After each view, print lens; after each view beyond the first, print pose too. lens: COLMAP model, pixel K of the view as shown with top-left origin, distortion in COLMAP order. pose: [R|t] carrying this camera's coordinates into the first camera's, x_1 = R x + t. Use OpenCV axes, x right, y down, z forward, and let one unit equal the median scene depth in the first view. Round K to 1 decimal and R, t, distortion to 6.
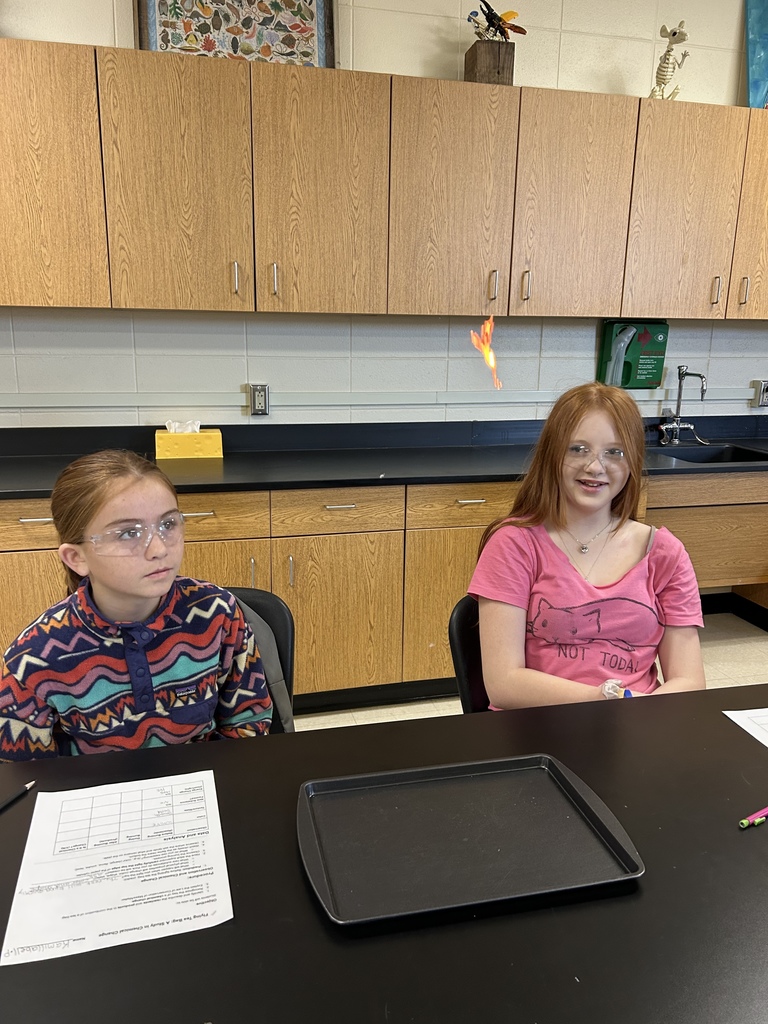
lens RADIAL K [[780.5, 0, 380.7], [0, 780.5, 503.6], [0, 0, 1]] dist [0.049880, -0.053674]
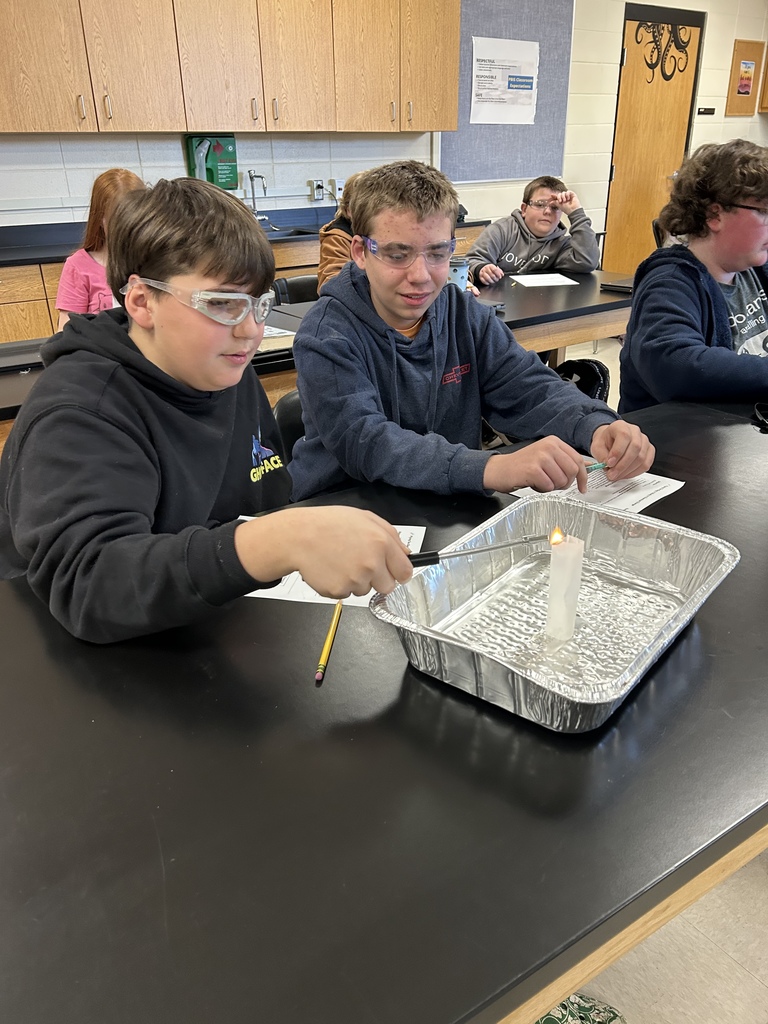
lens RADIAL K [[780.5, 0, 382.9], [0, 780.5, 520.3], [0, 0, 1]] dist [0.049880, -0.053674]
pose [[0.937797, -0.178585, 0.297733, 0.099227], [0.112760, 0.967743, 0.225296, 0.157750], [-0.328363, -0.177710, 0.927684, -0.543325]]
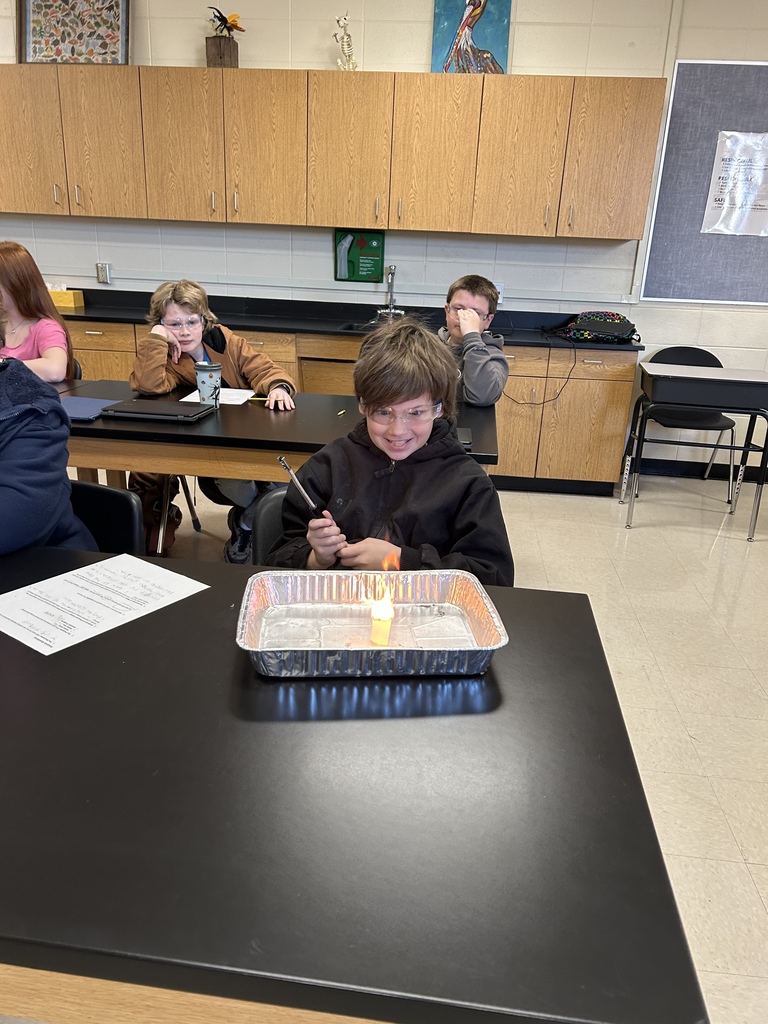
lens RADIAL K [[780.5, 0, 383.4], [0, 780.5, 521.0], [0, 0, 1]] dist [0.049880, -0.053674]
pose [[0.932799, 0.139872, -0.332147, 1.064643], [-0.106737, 0.987487, 0.116088, 0.130233], [0.344228, -0.072835, 0.936057, -0.389846]]
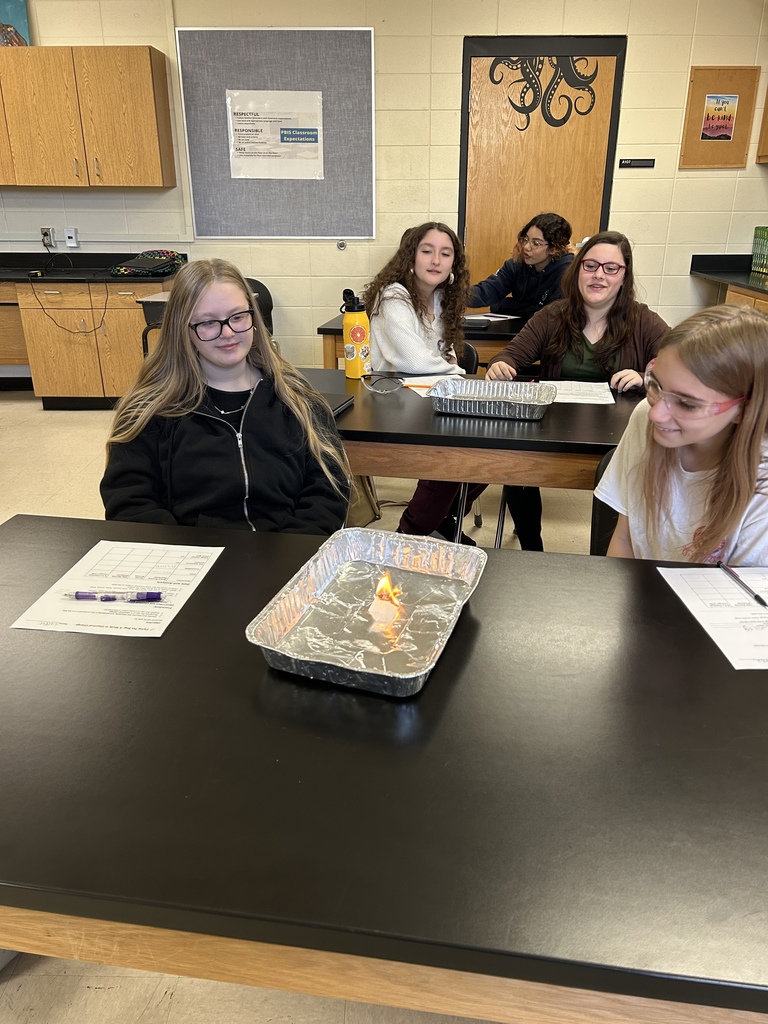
lens RADIAL K [[780.5, 0, 388.5], [0, 780.5, 510.0], [0, 0, 1]] dist [0.049880, -0.053674]
pose [[0.961818, 0.084467, -0.260331, 1.955546], [-0.045931, 0.987510, 0.150710, 0.147926], [0.269810, -0.132998, 0.953685, -0.410437]]
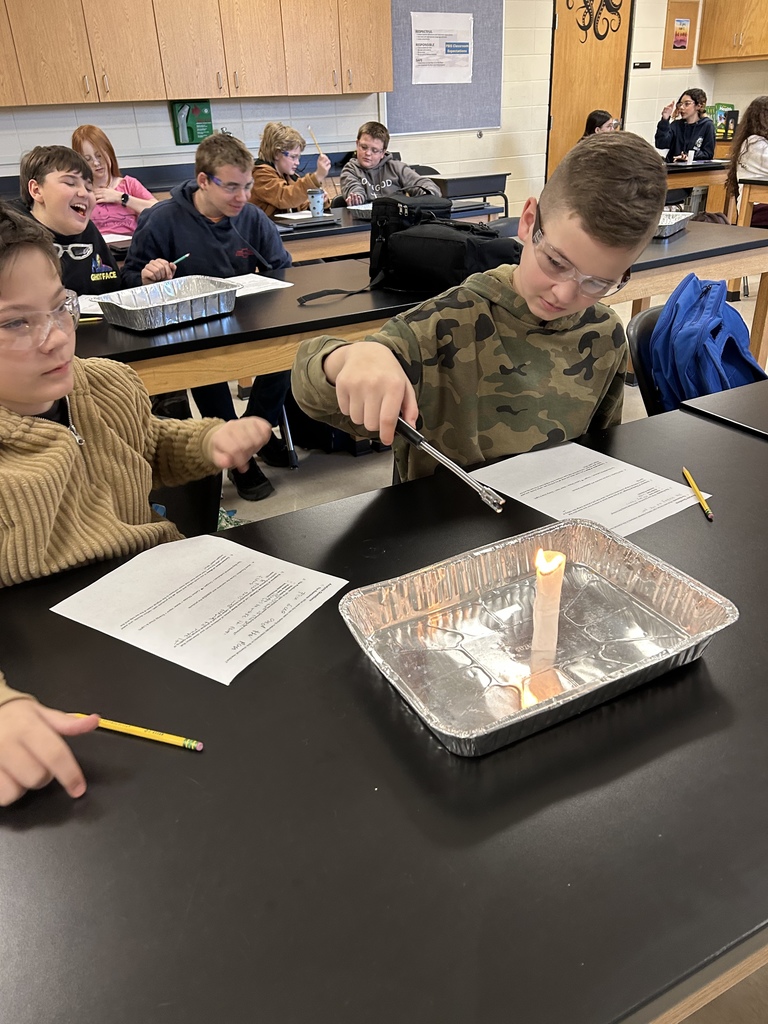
lens RADIAL K [[789.1, 0, 389.0], [0, 789.1, 518.1], [0, 0, 1]] dist [0.043631, -0.046385]
pose [[0.961312, -0.175111, 0.212638, 0.250321], [0.117501, 0.958858, 0.258427, 0.295288], [-0.249143, -0.223444, 0.942338, -1.161736]]
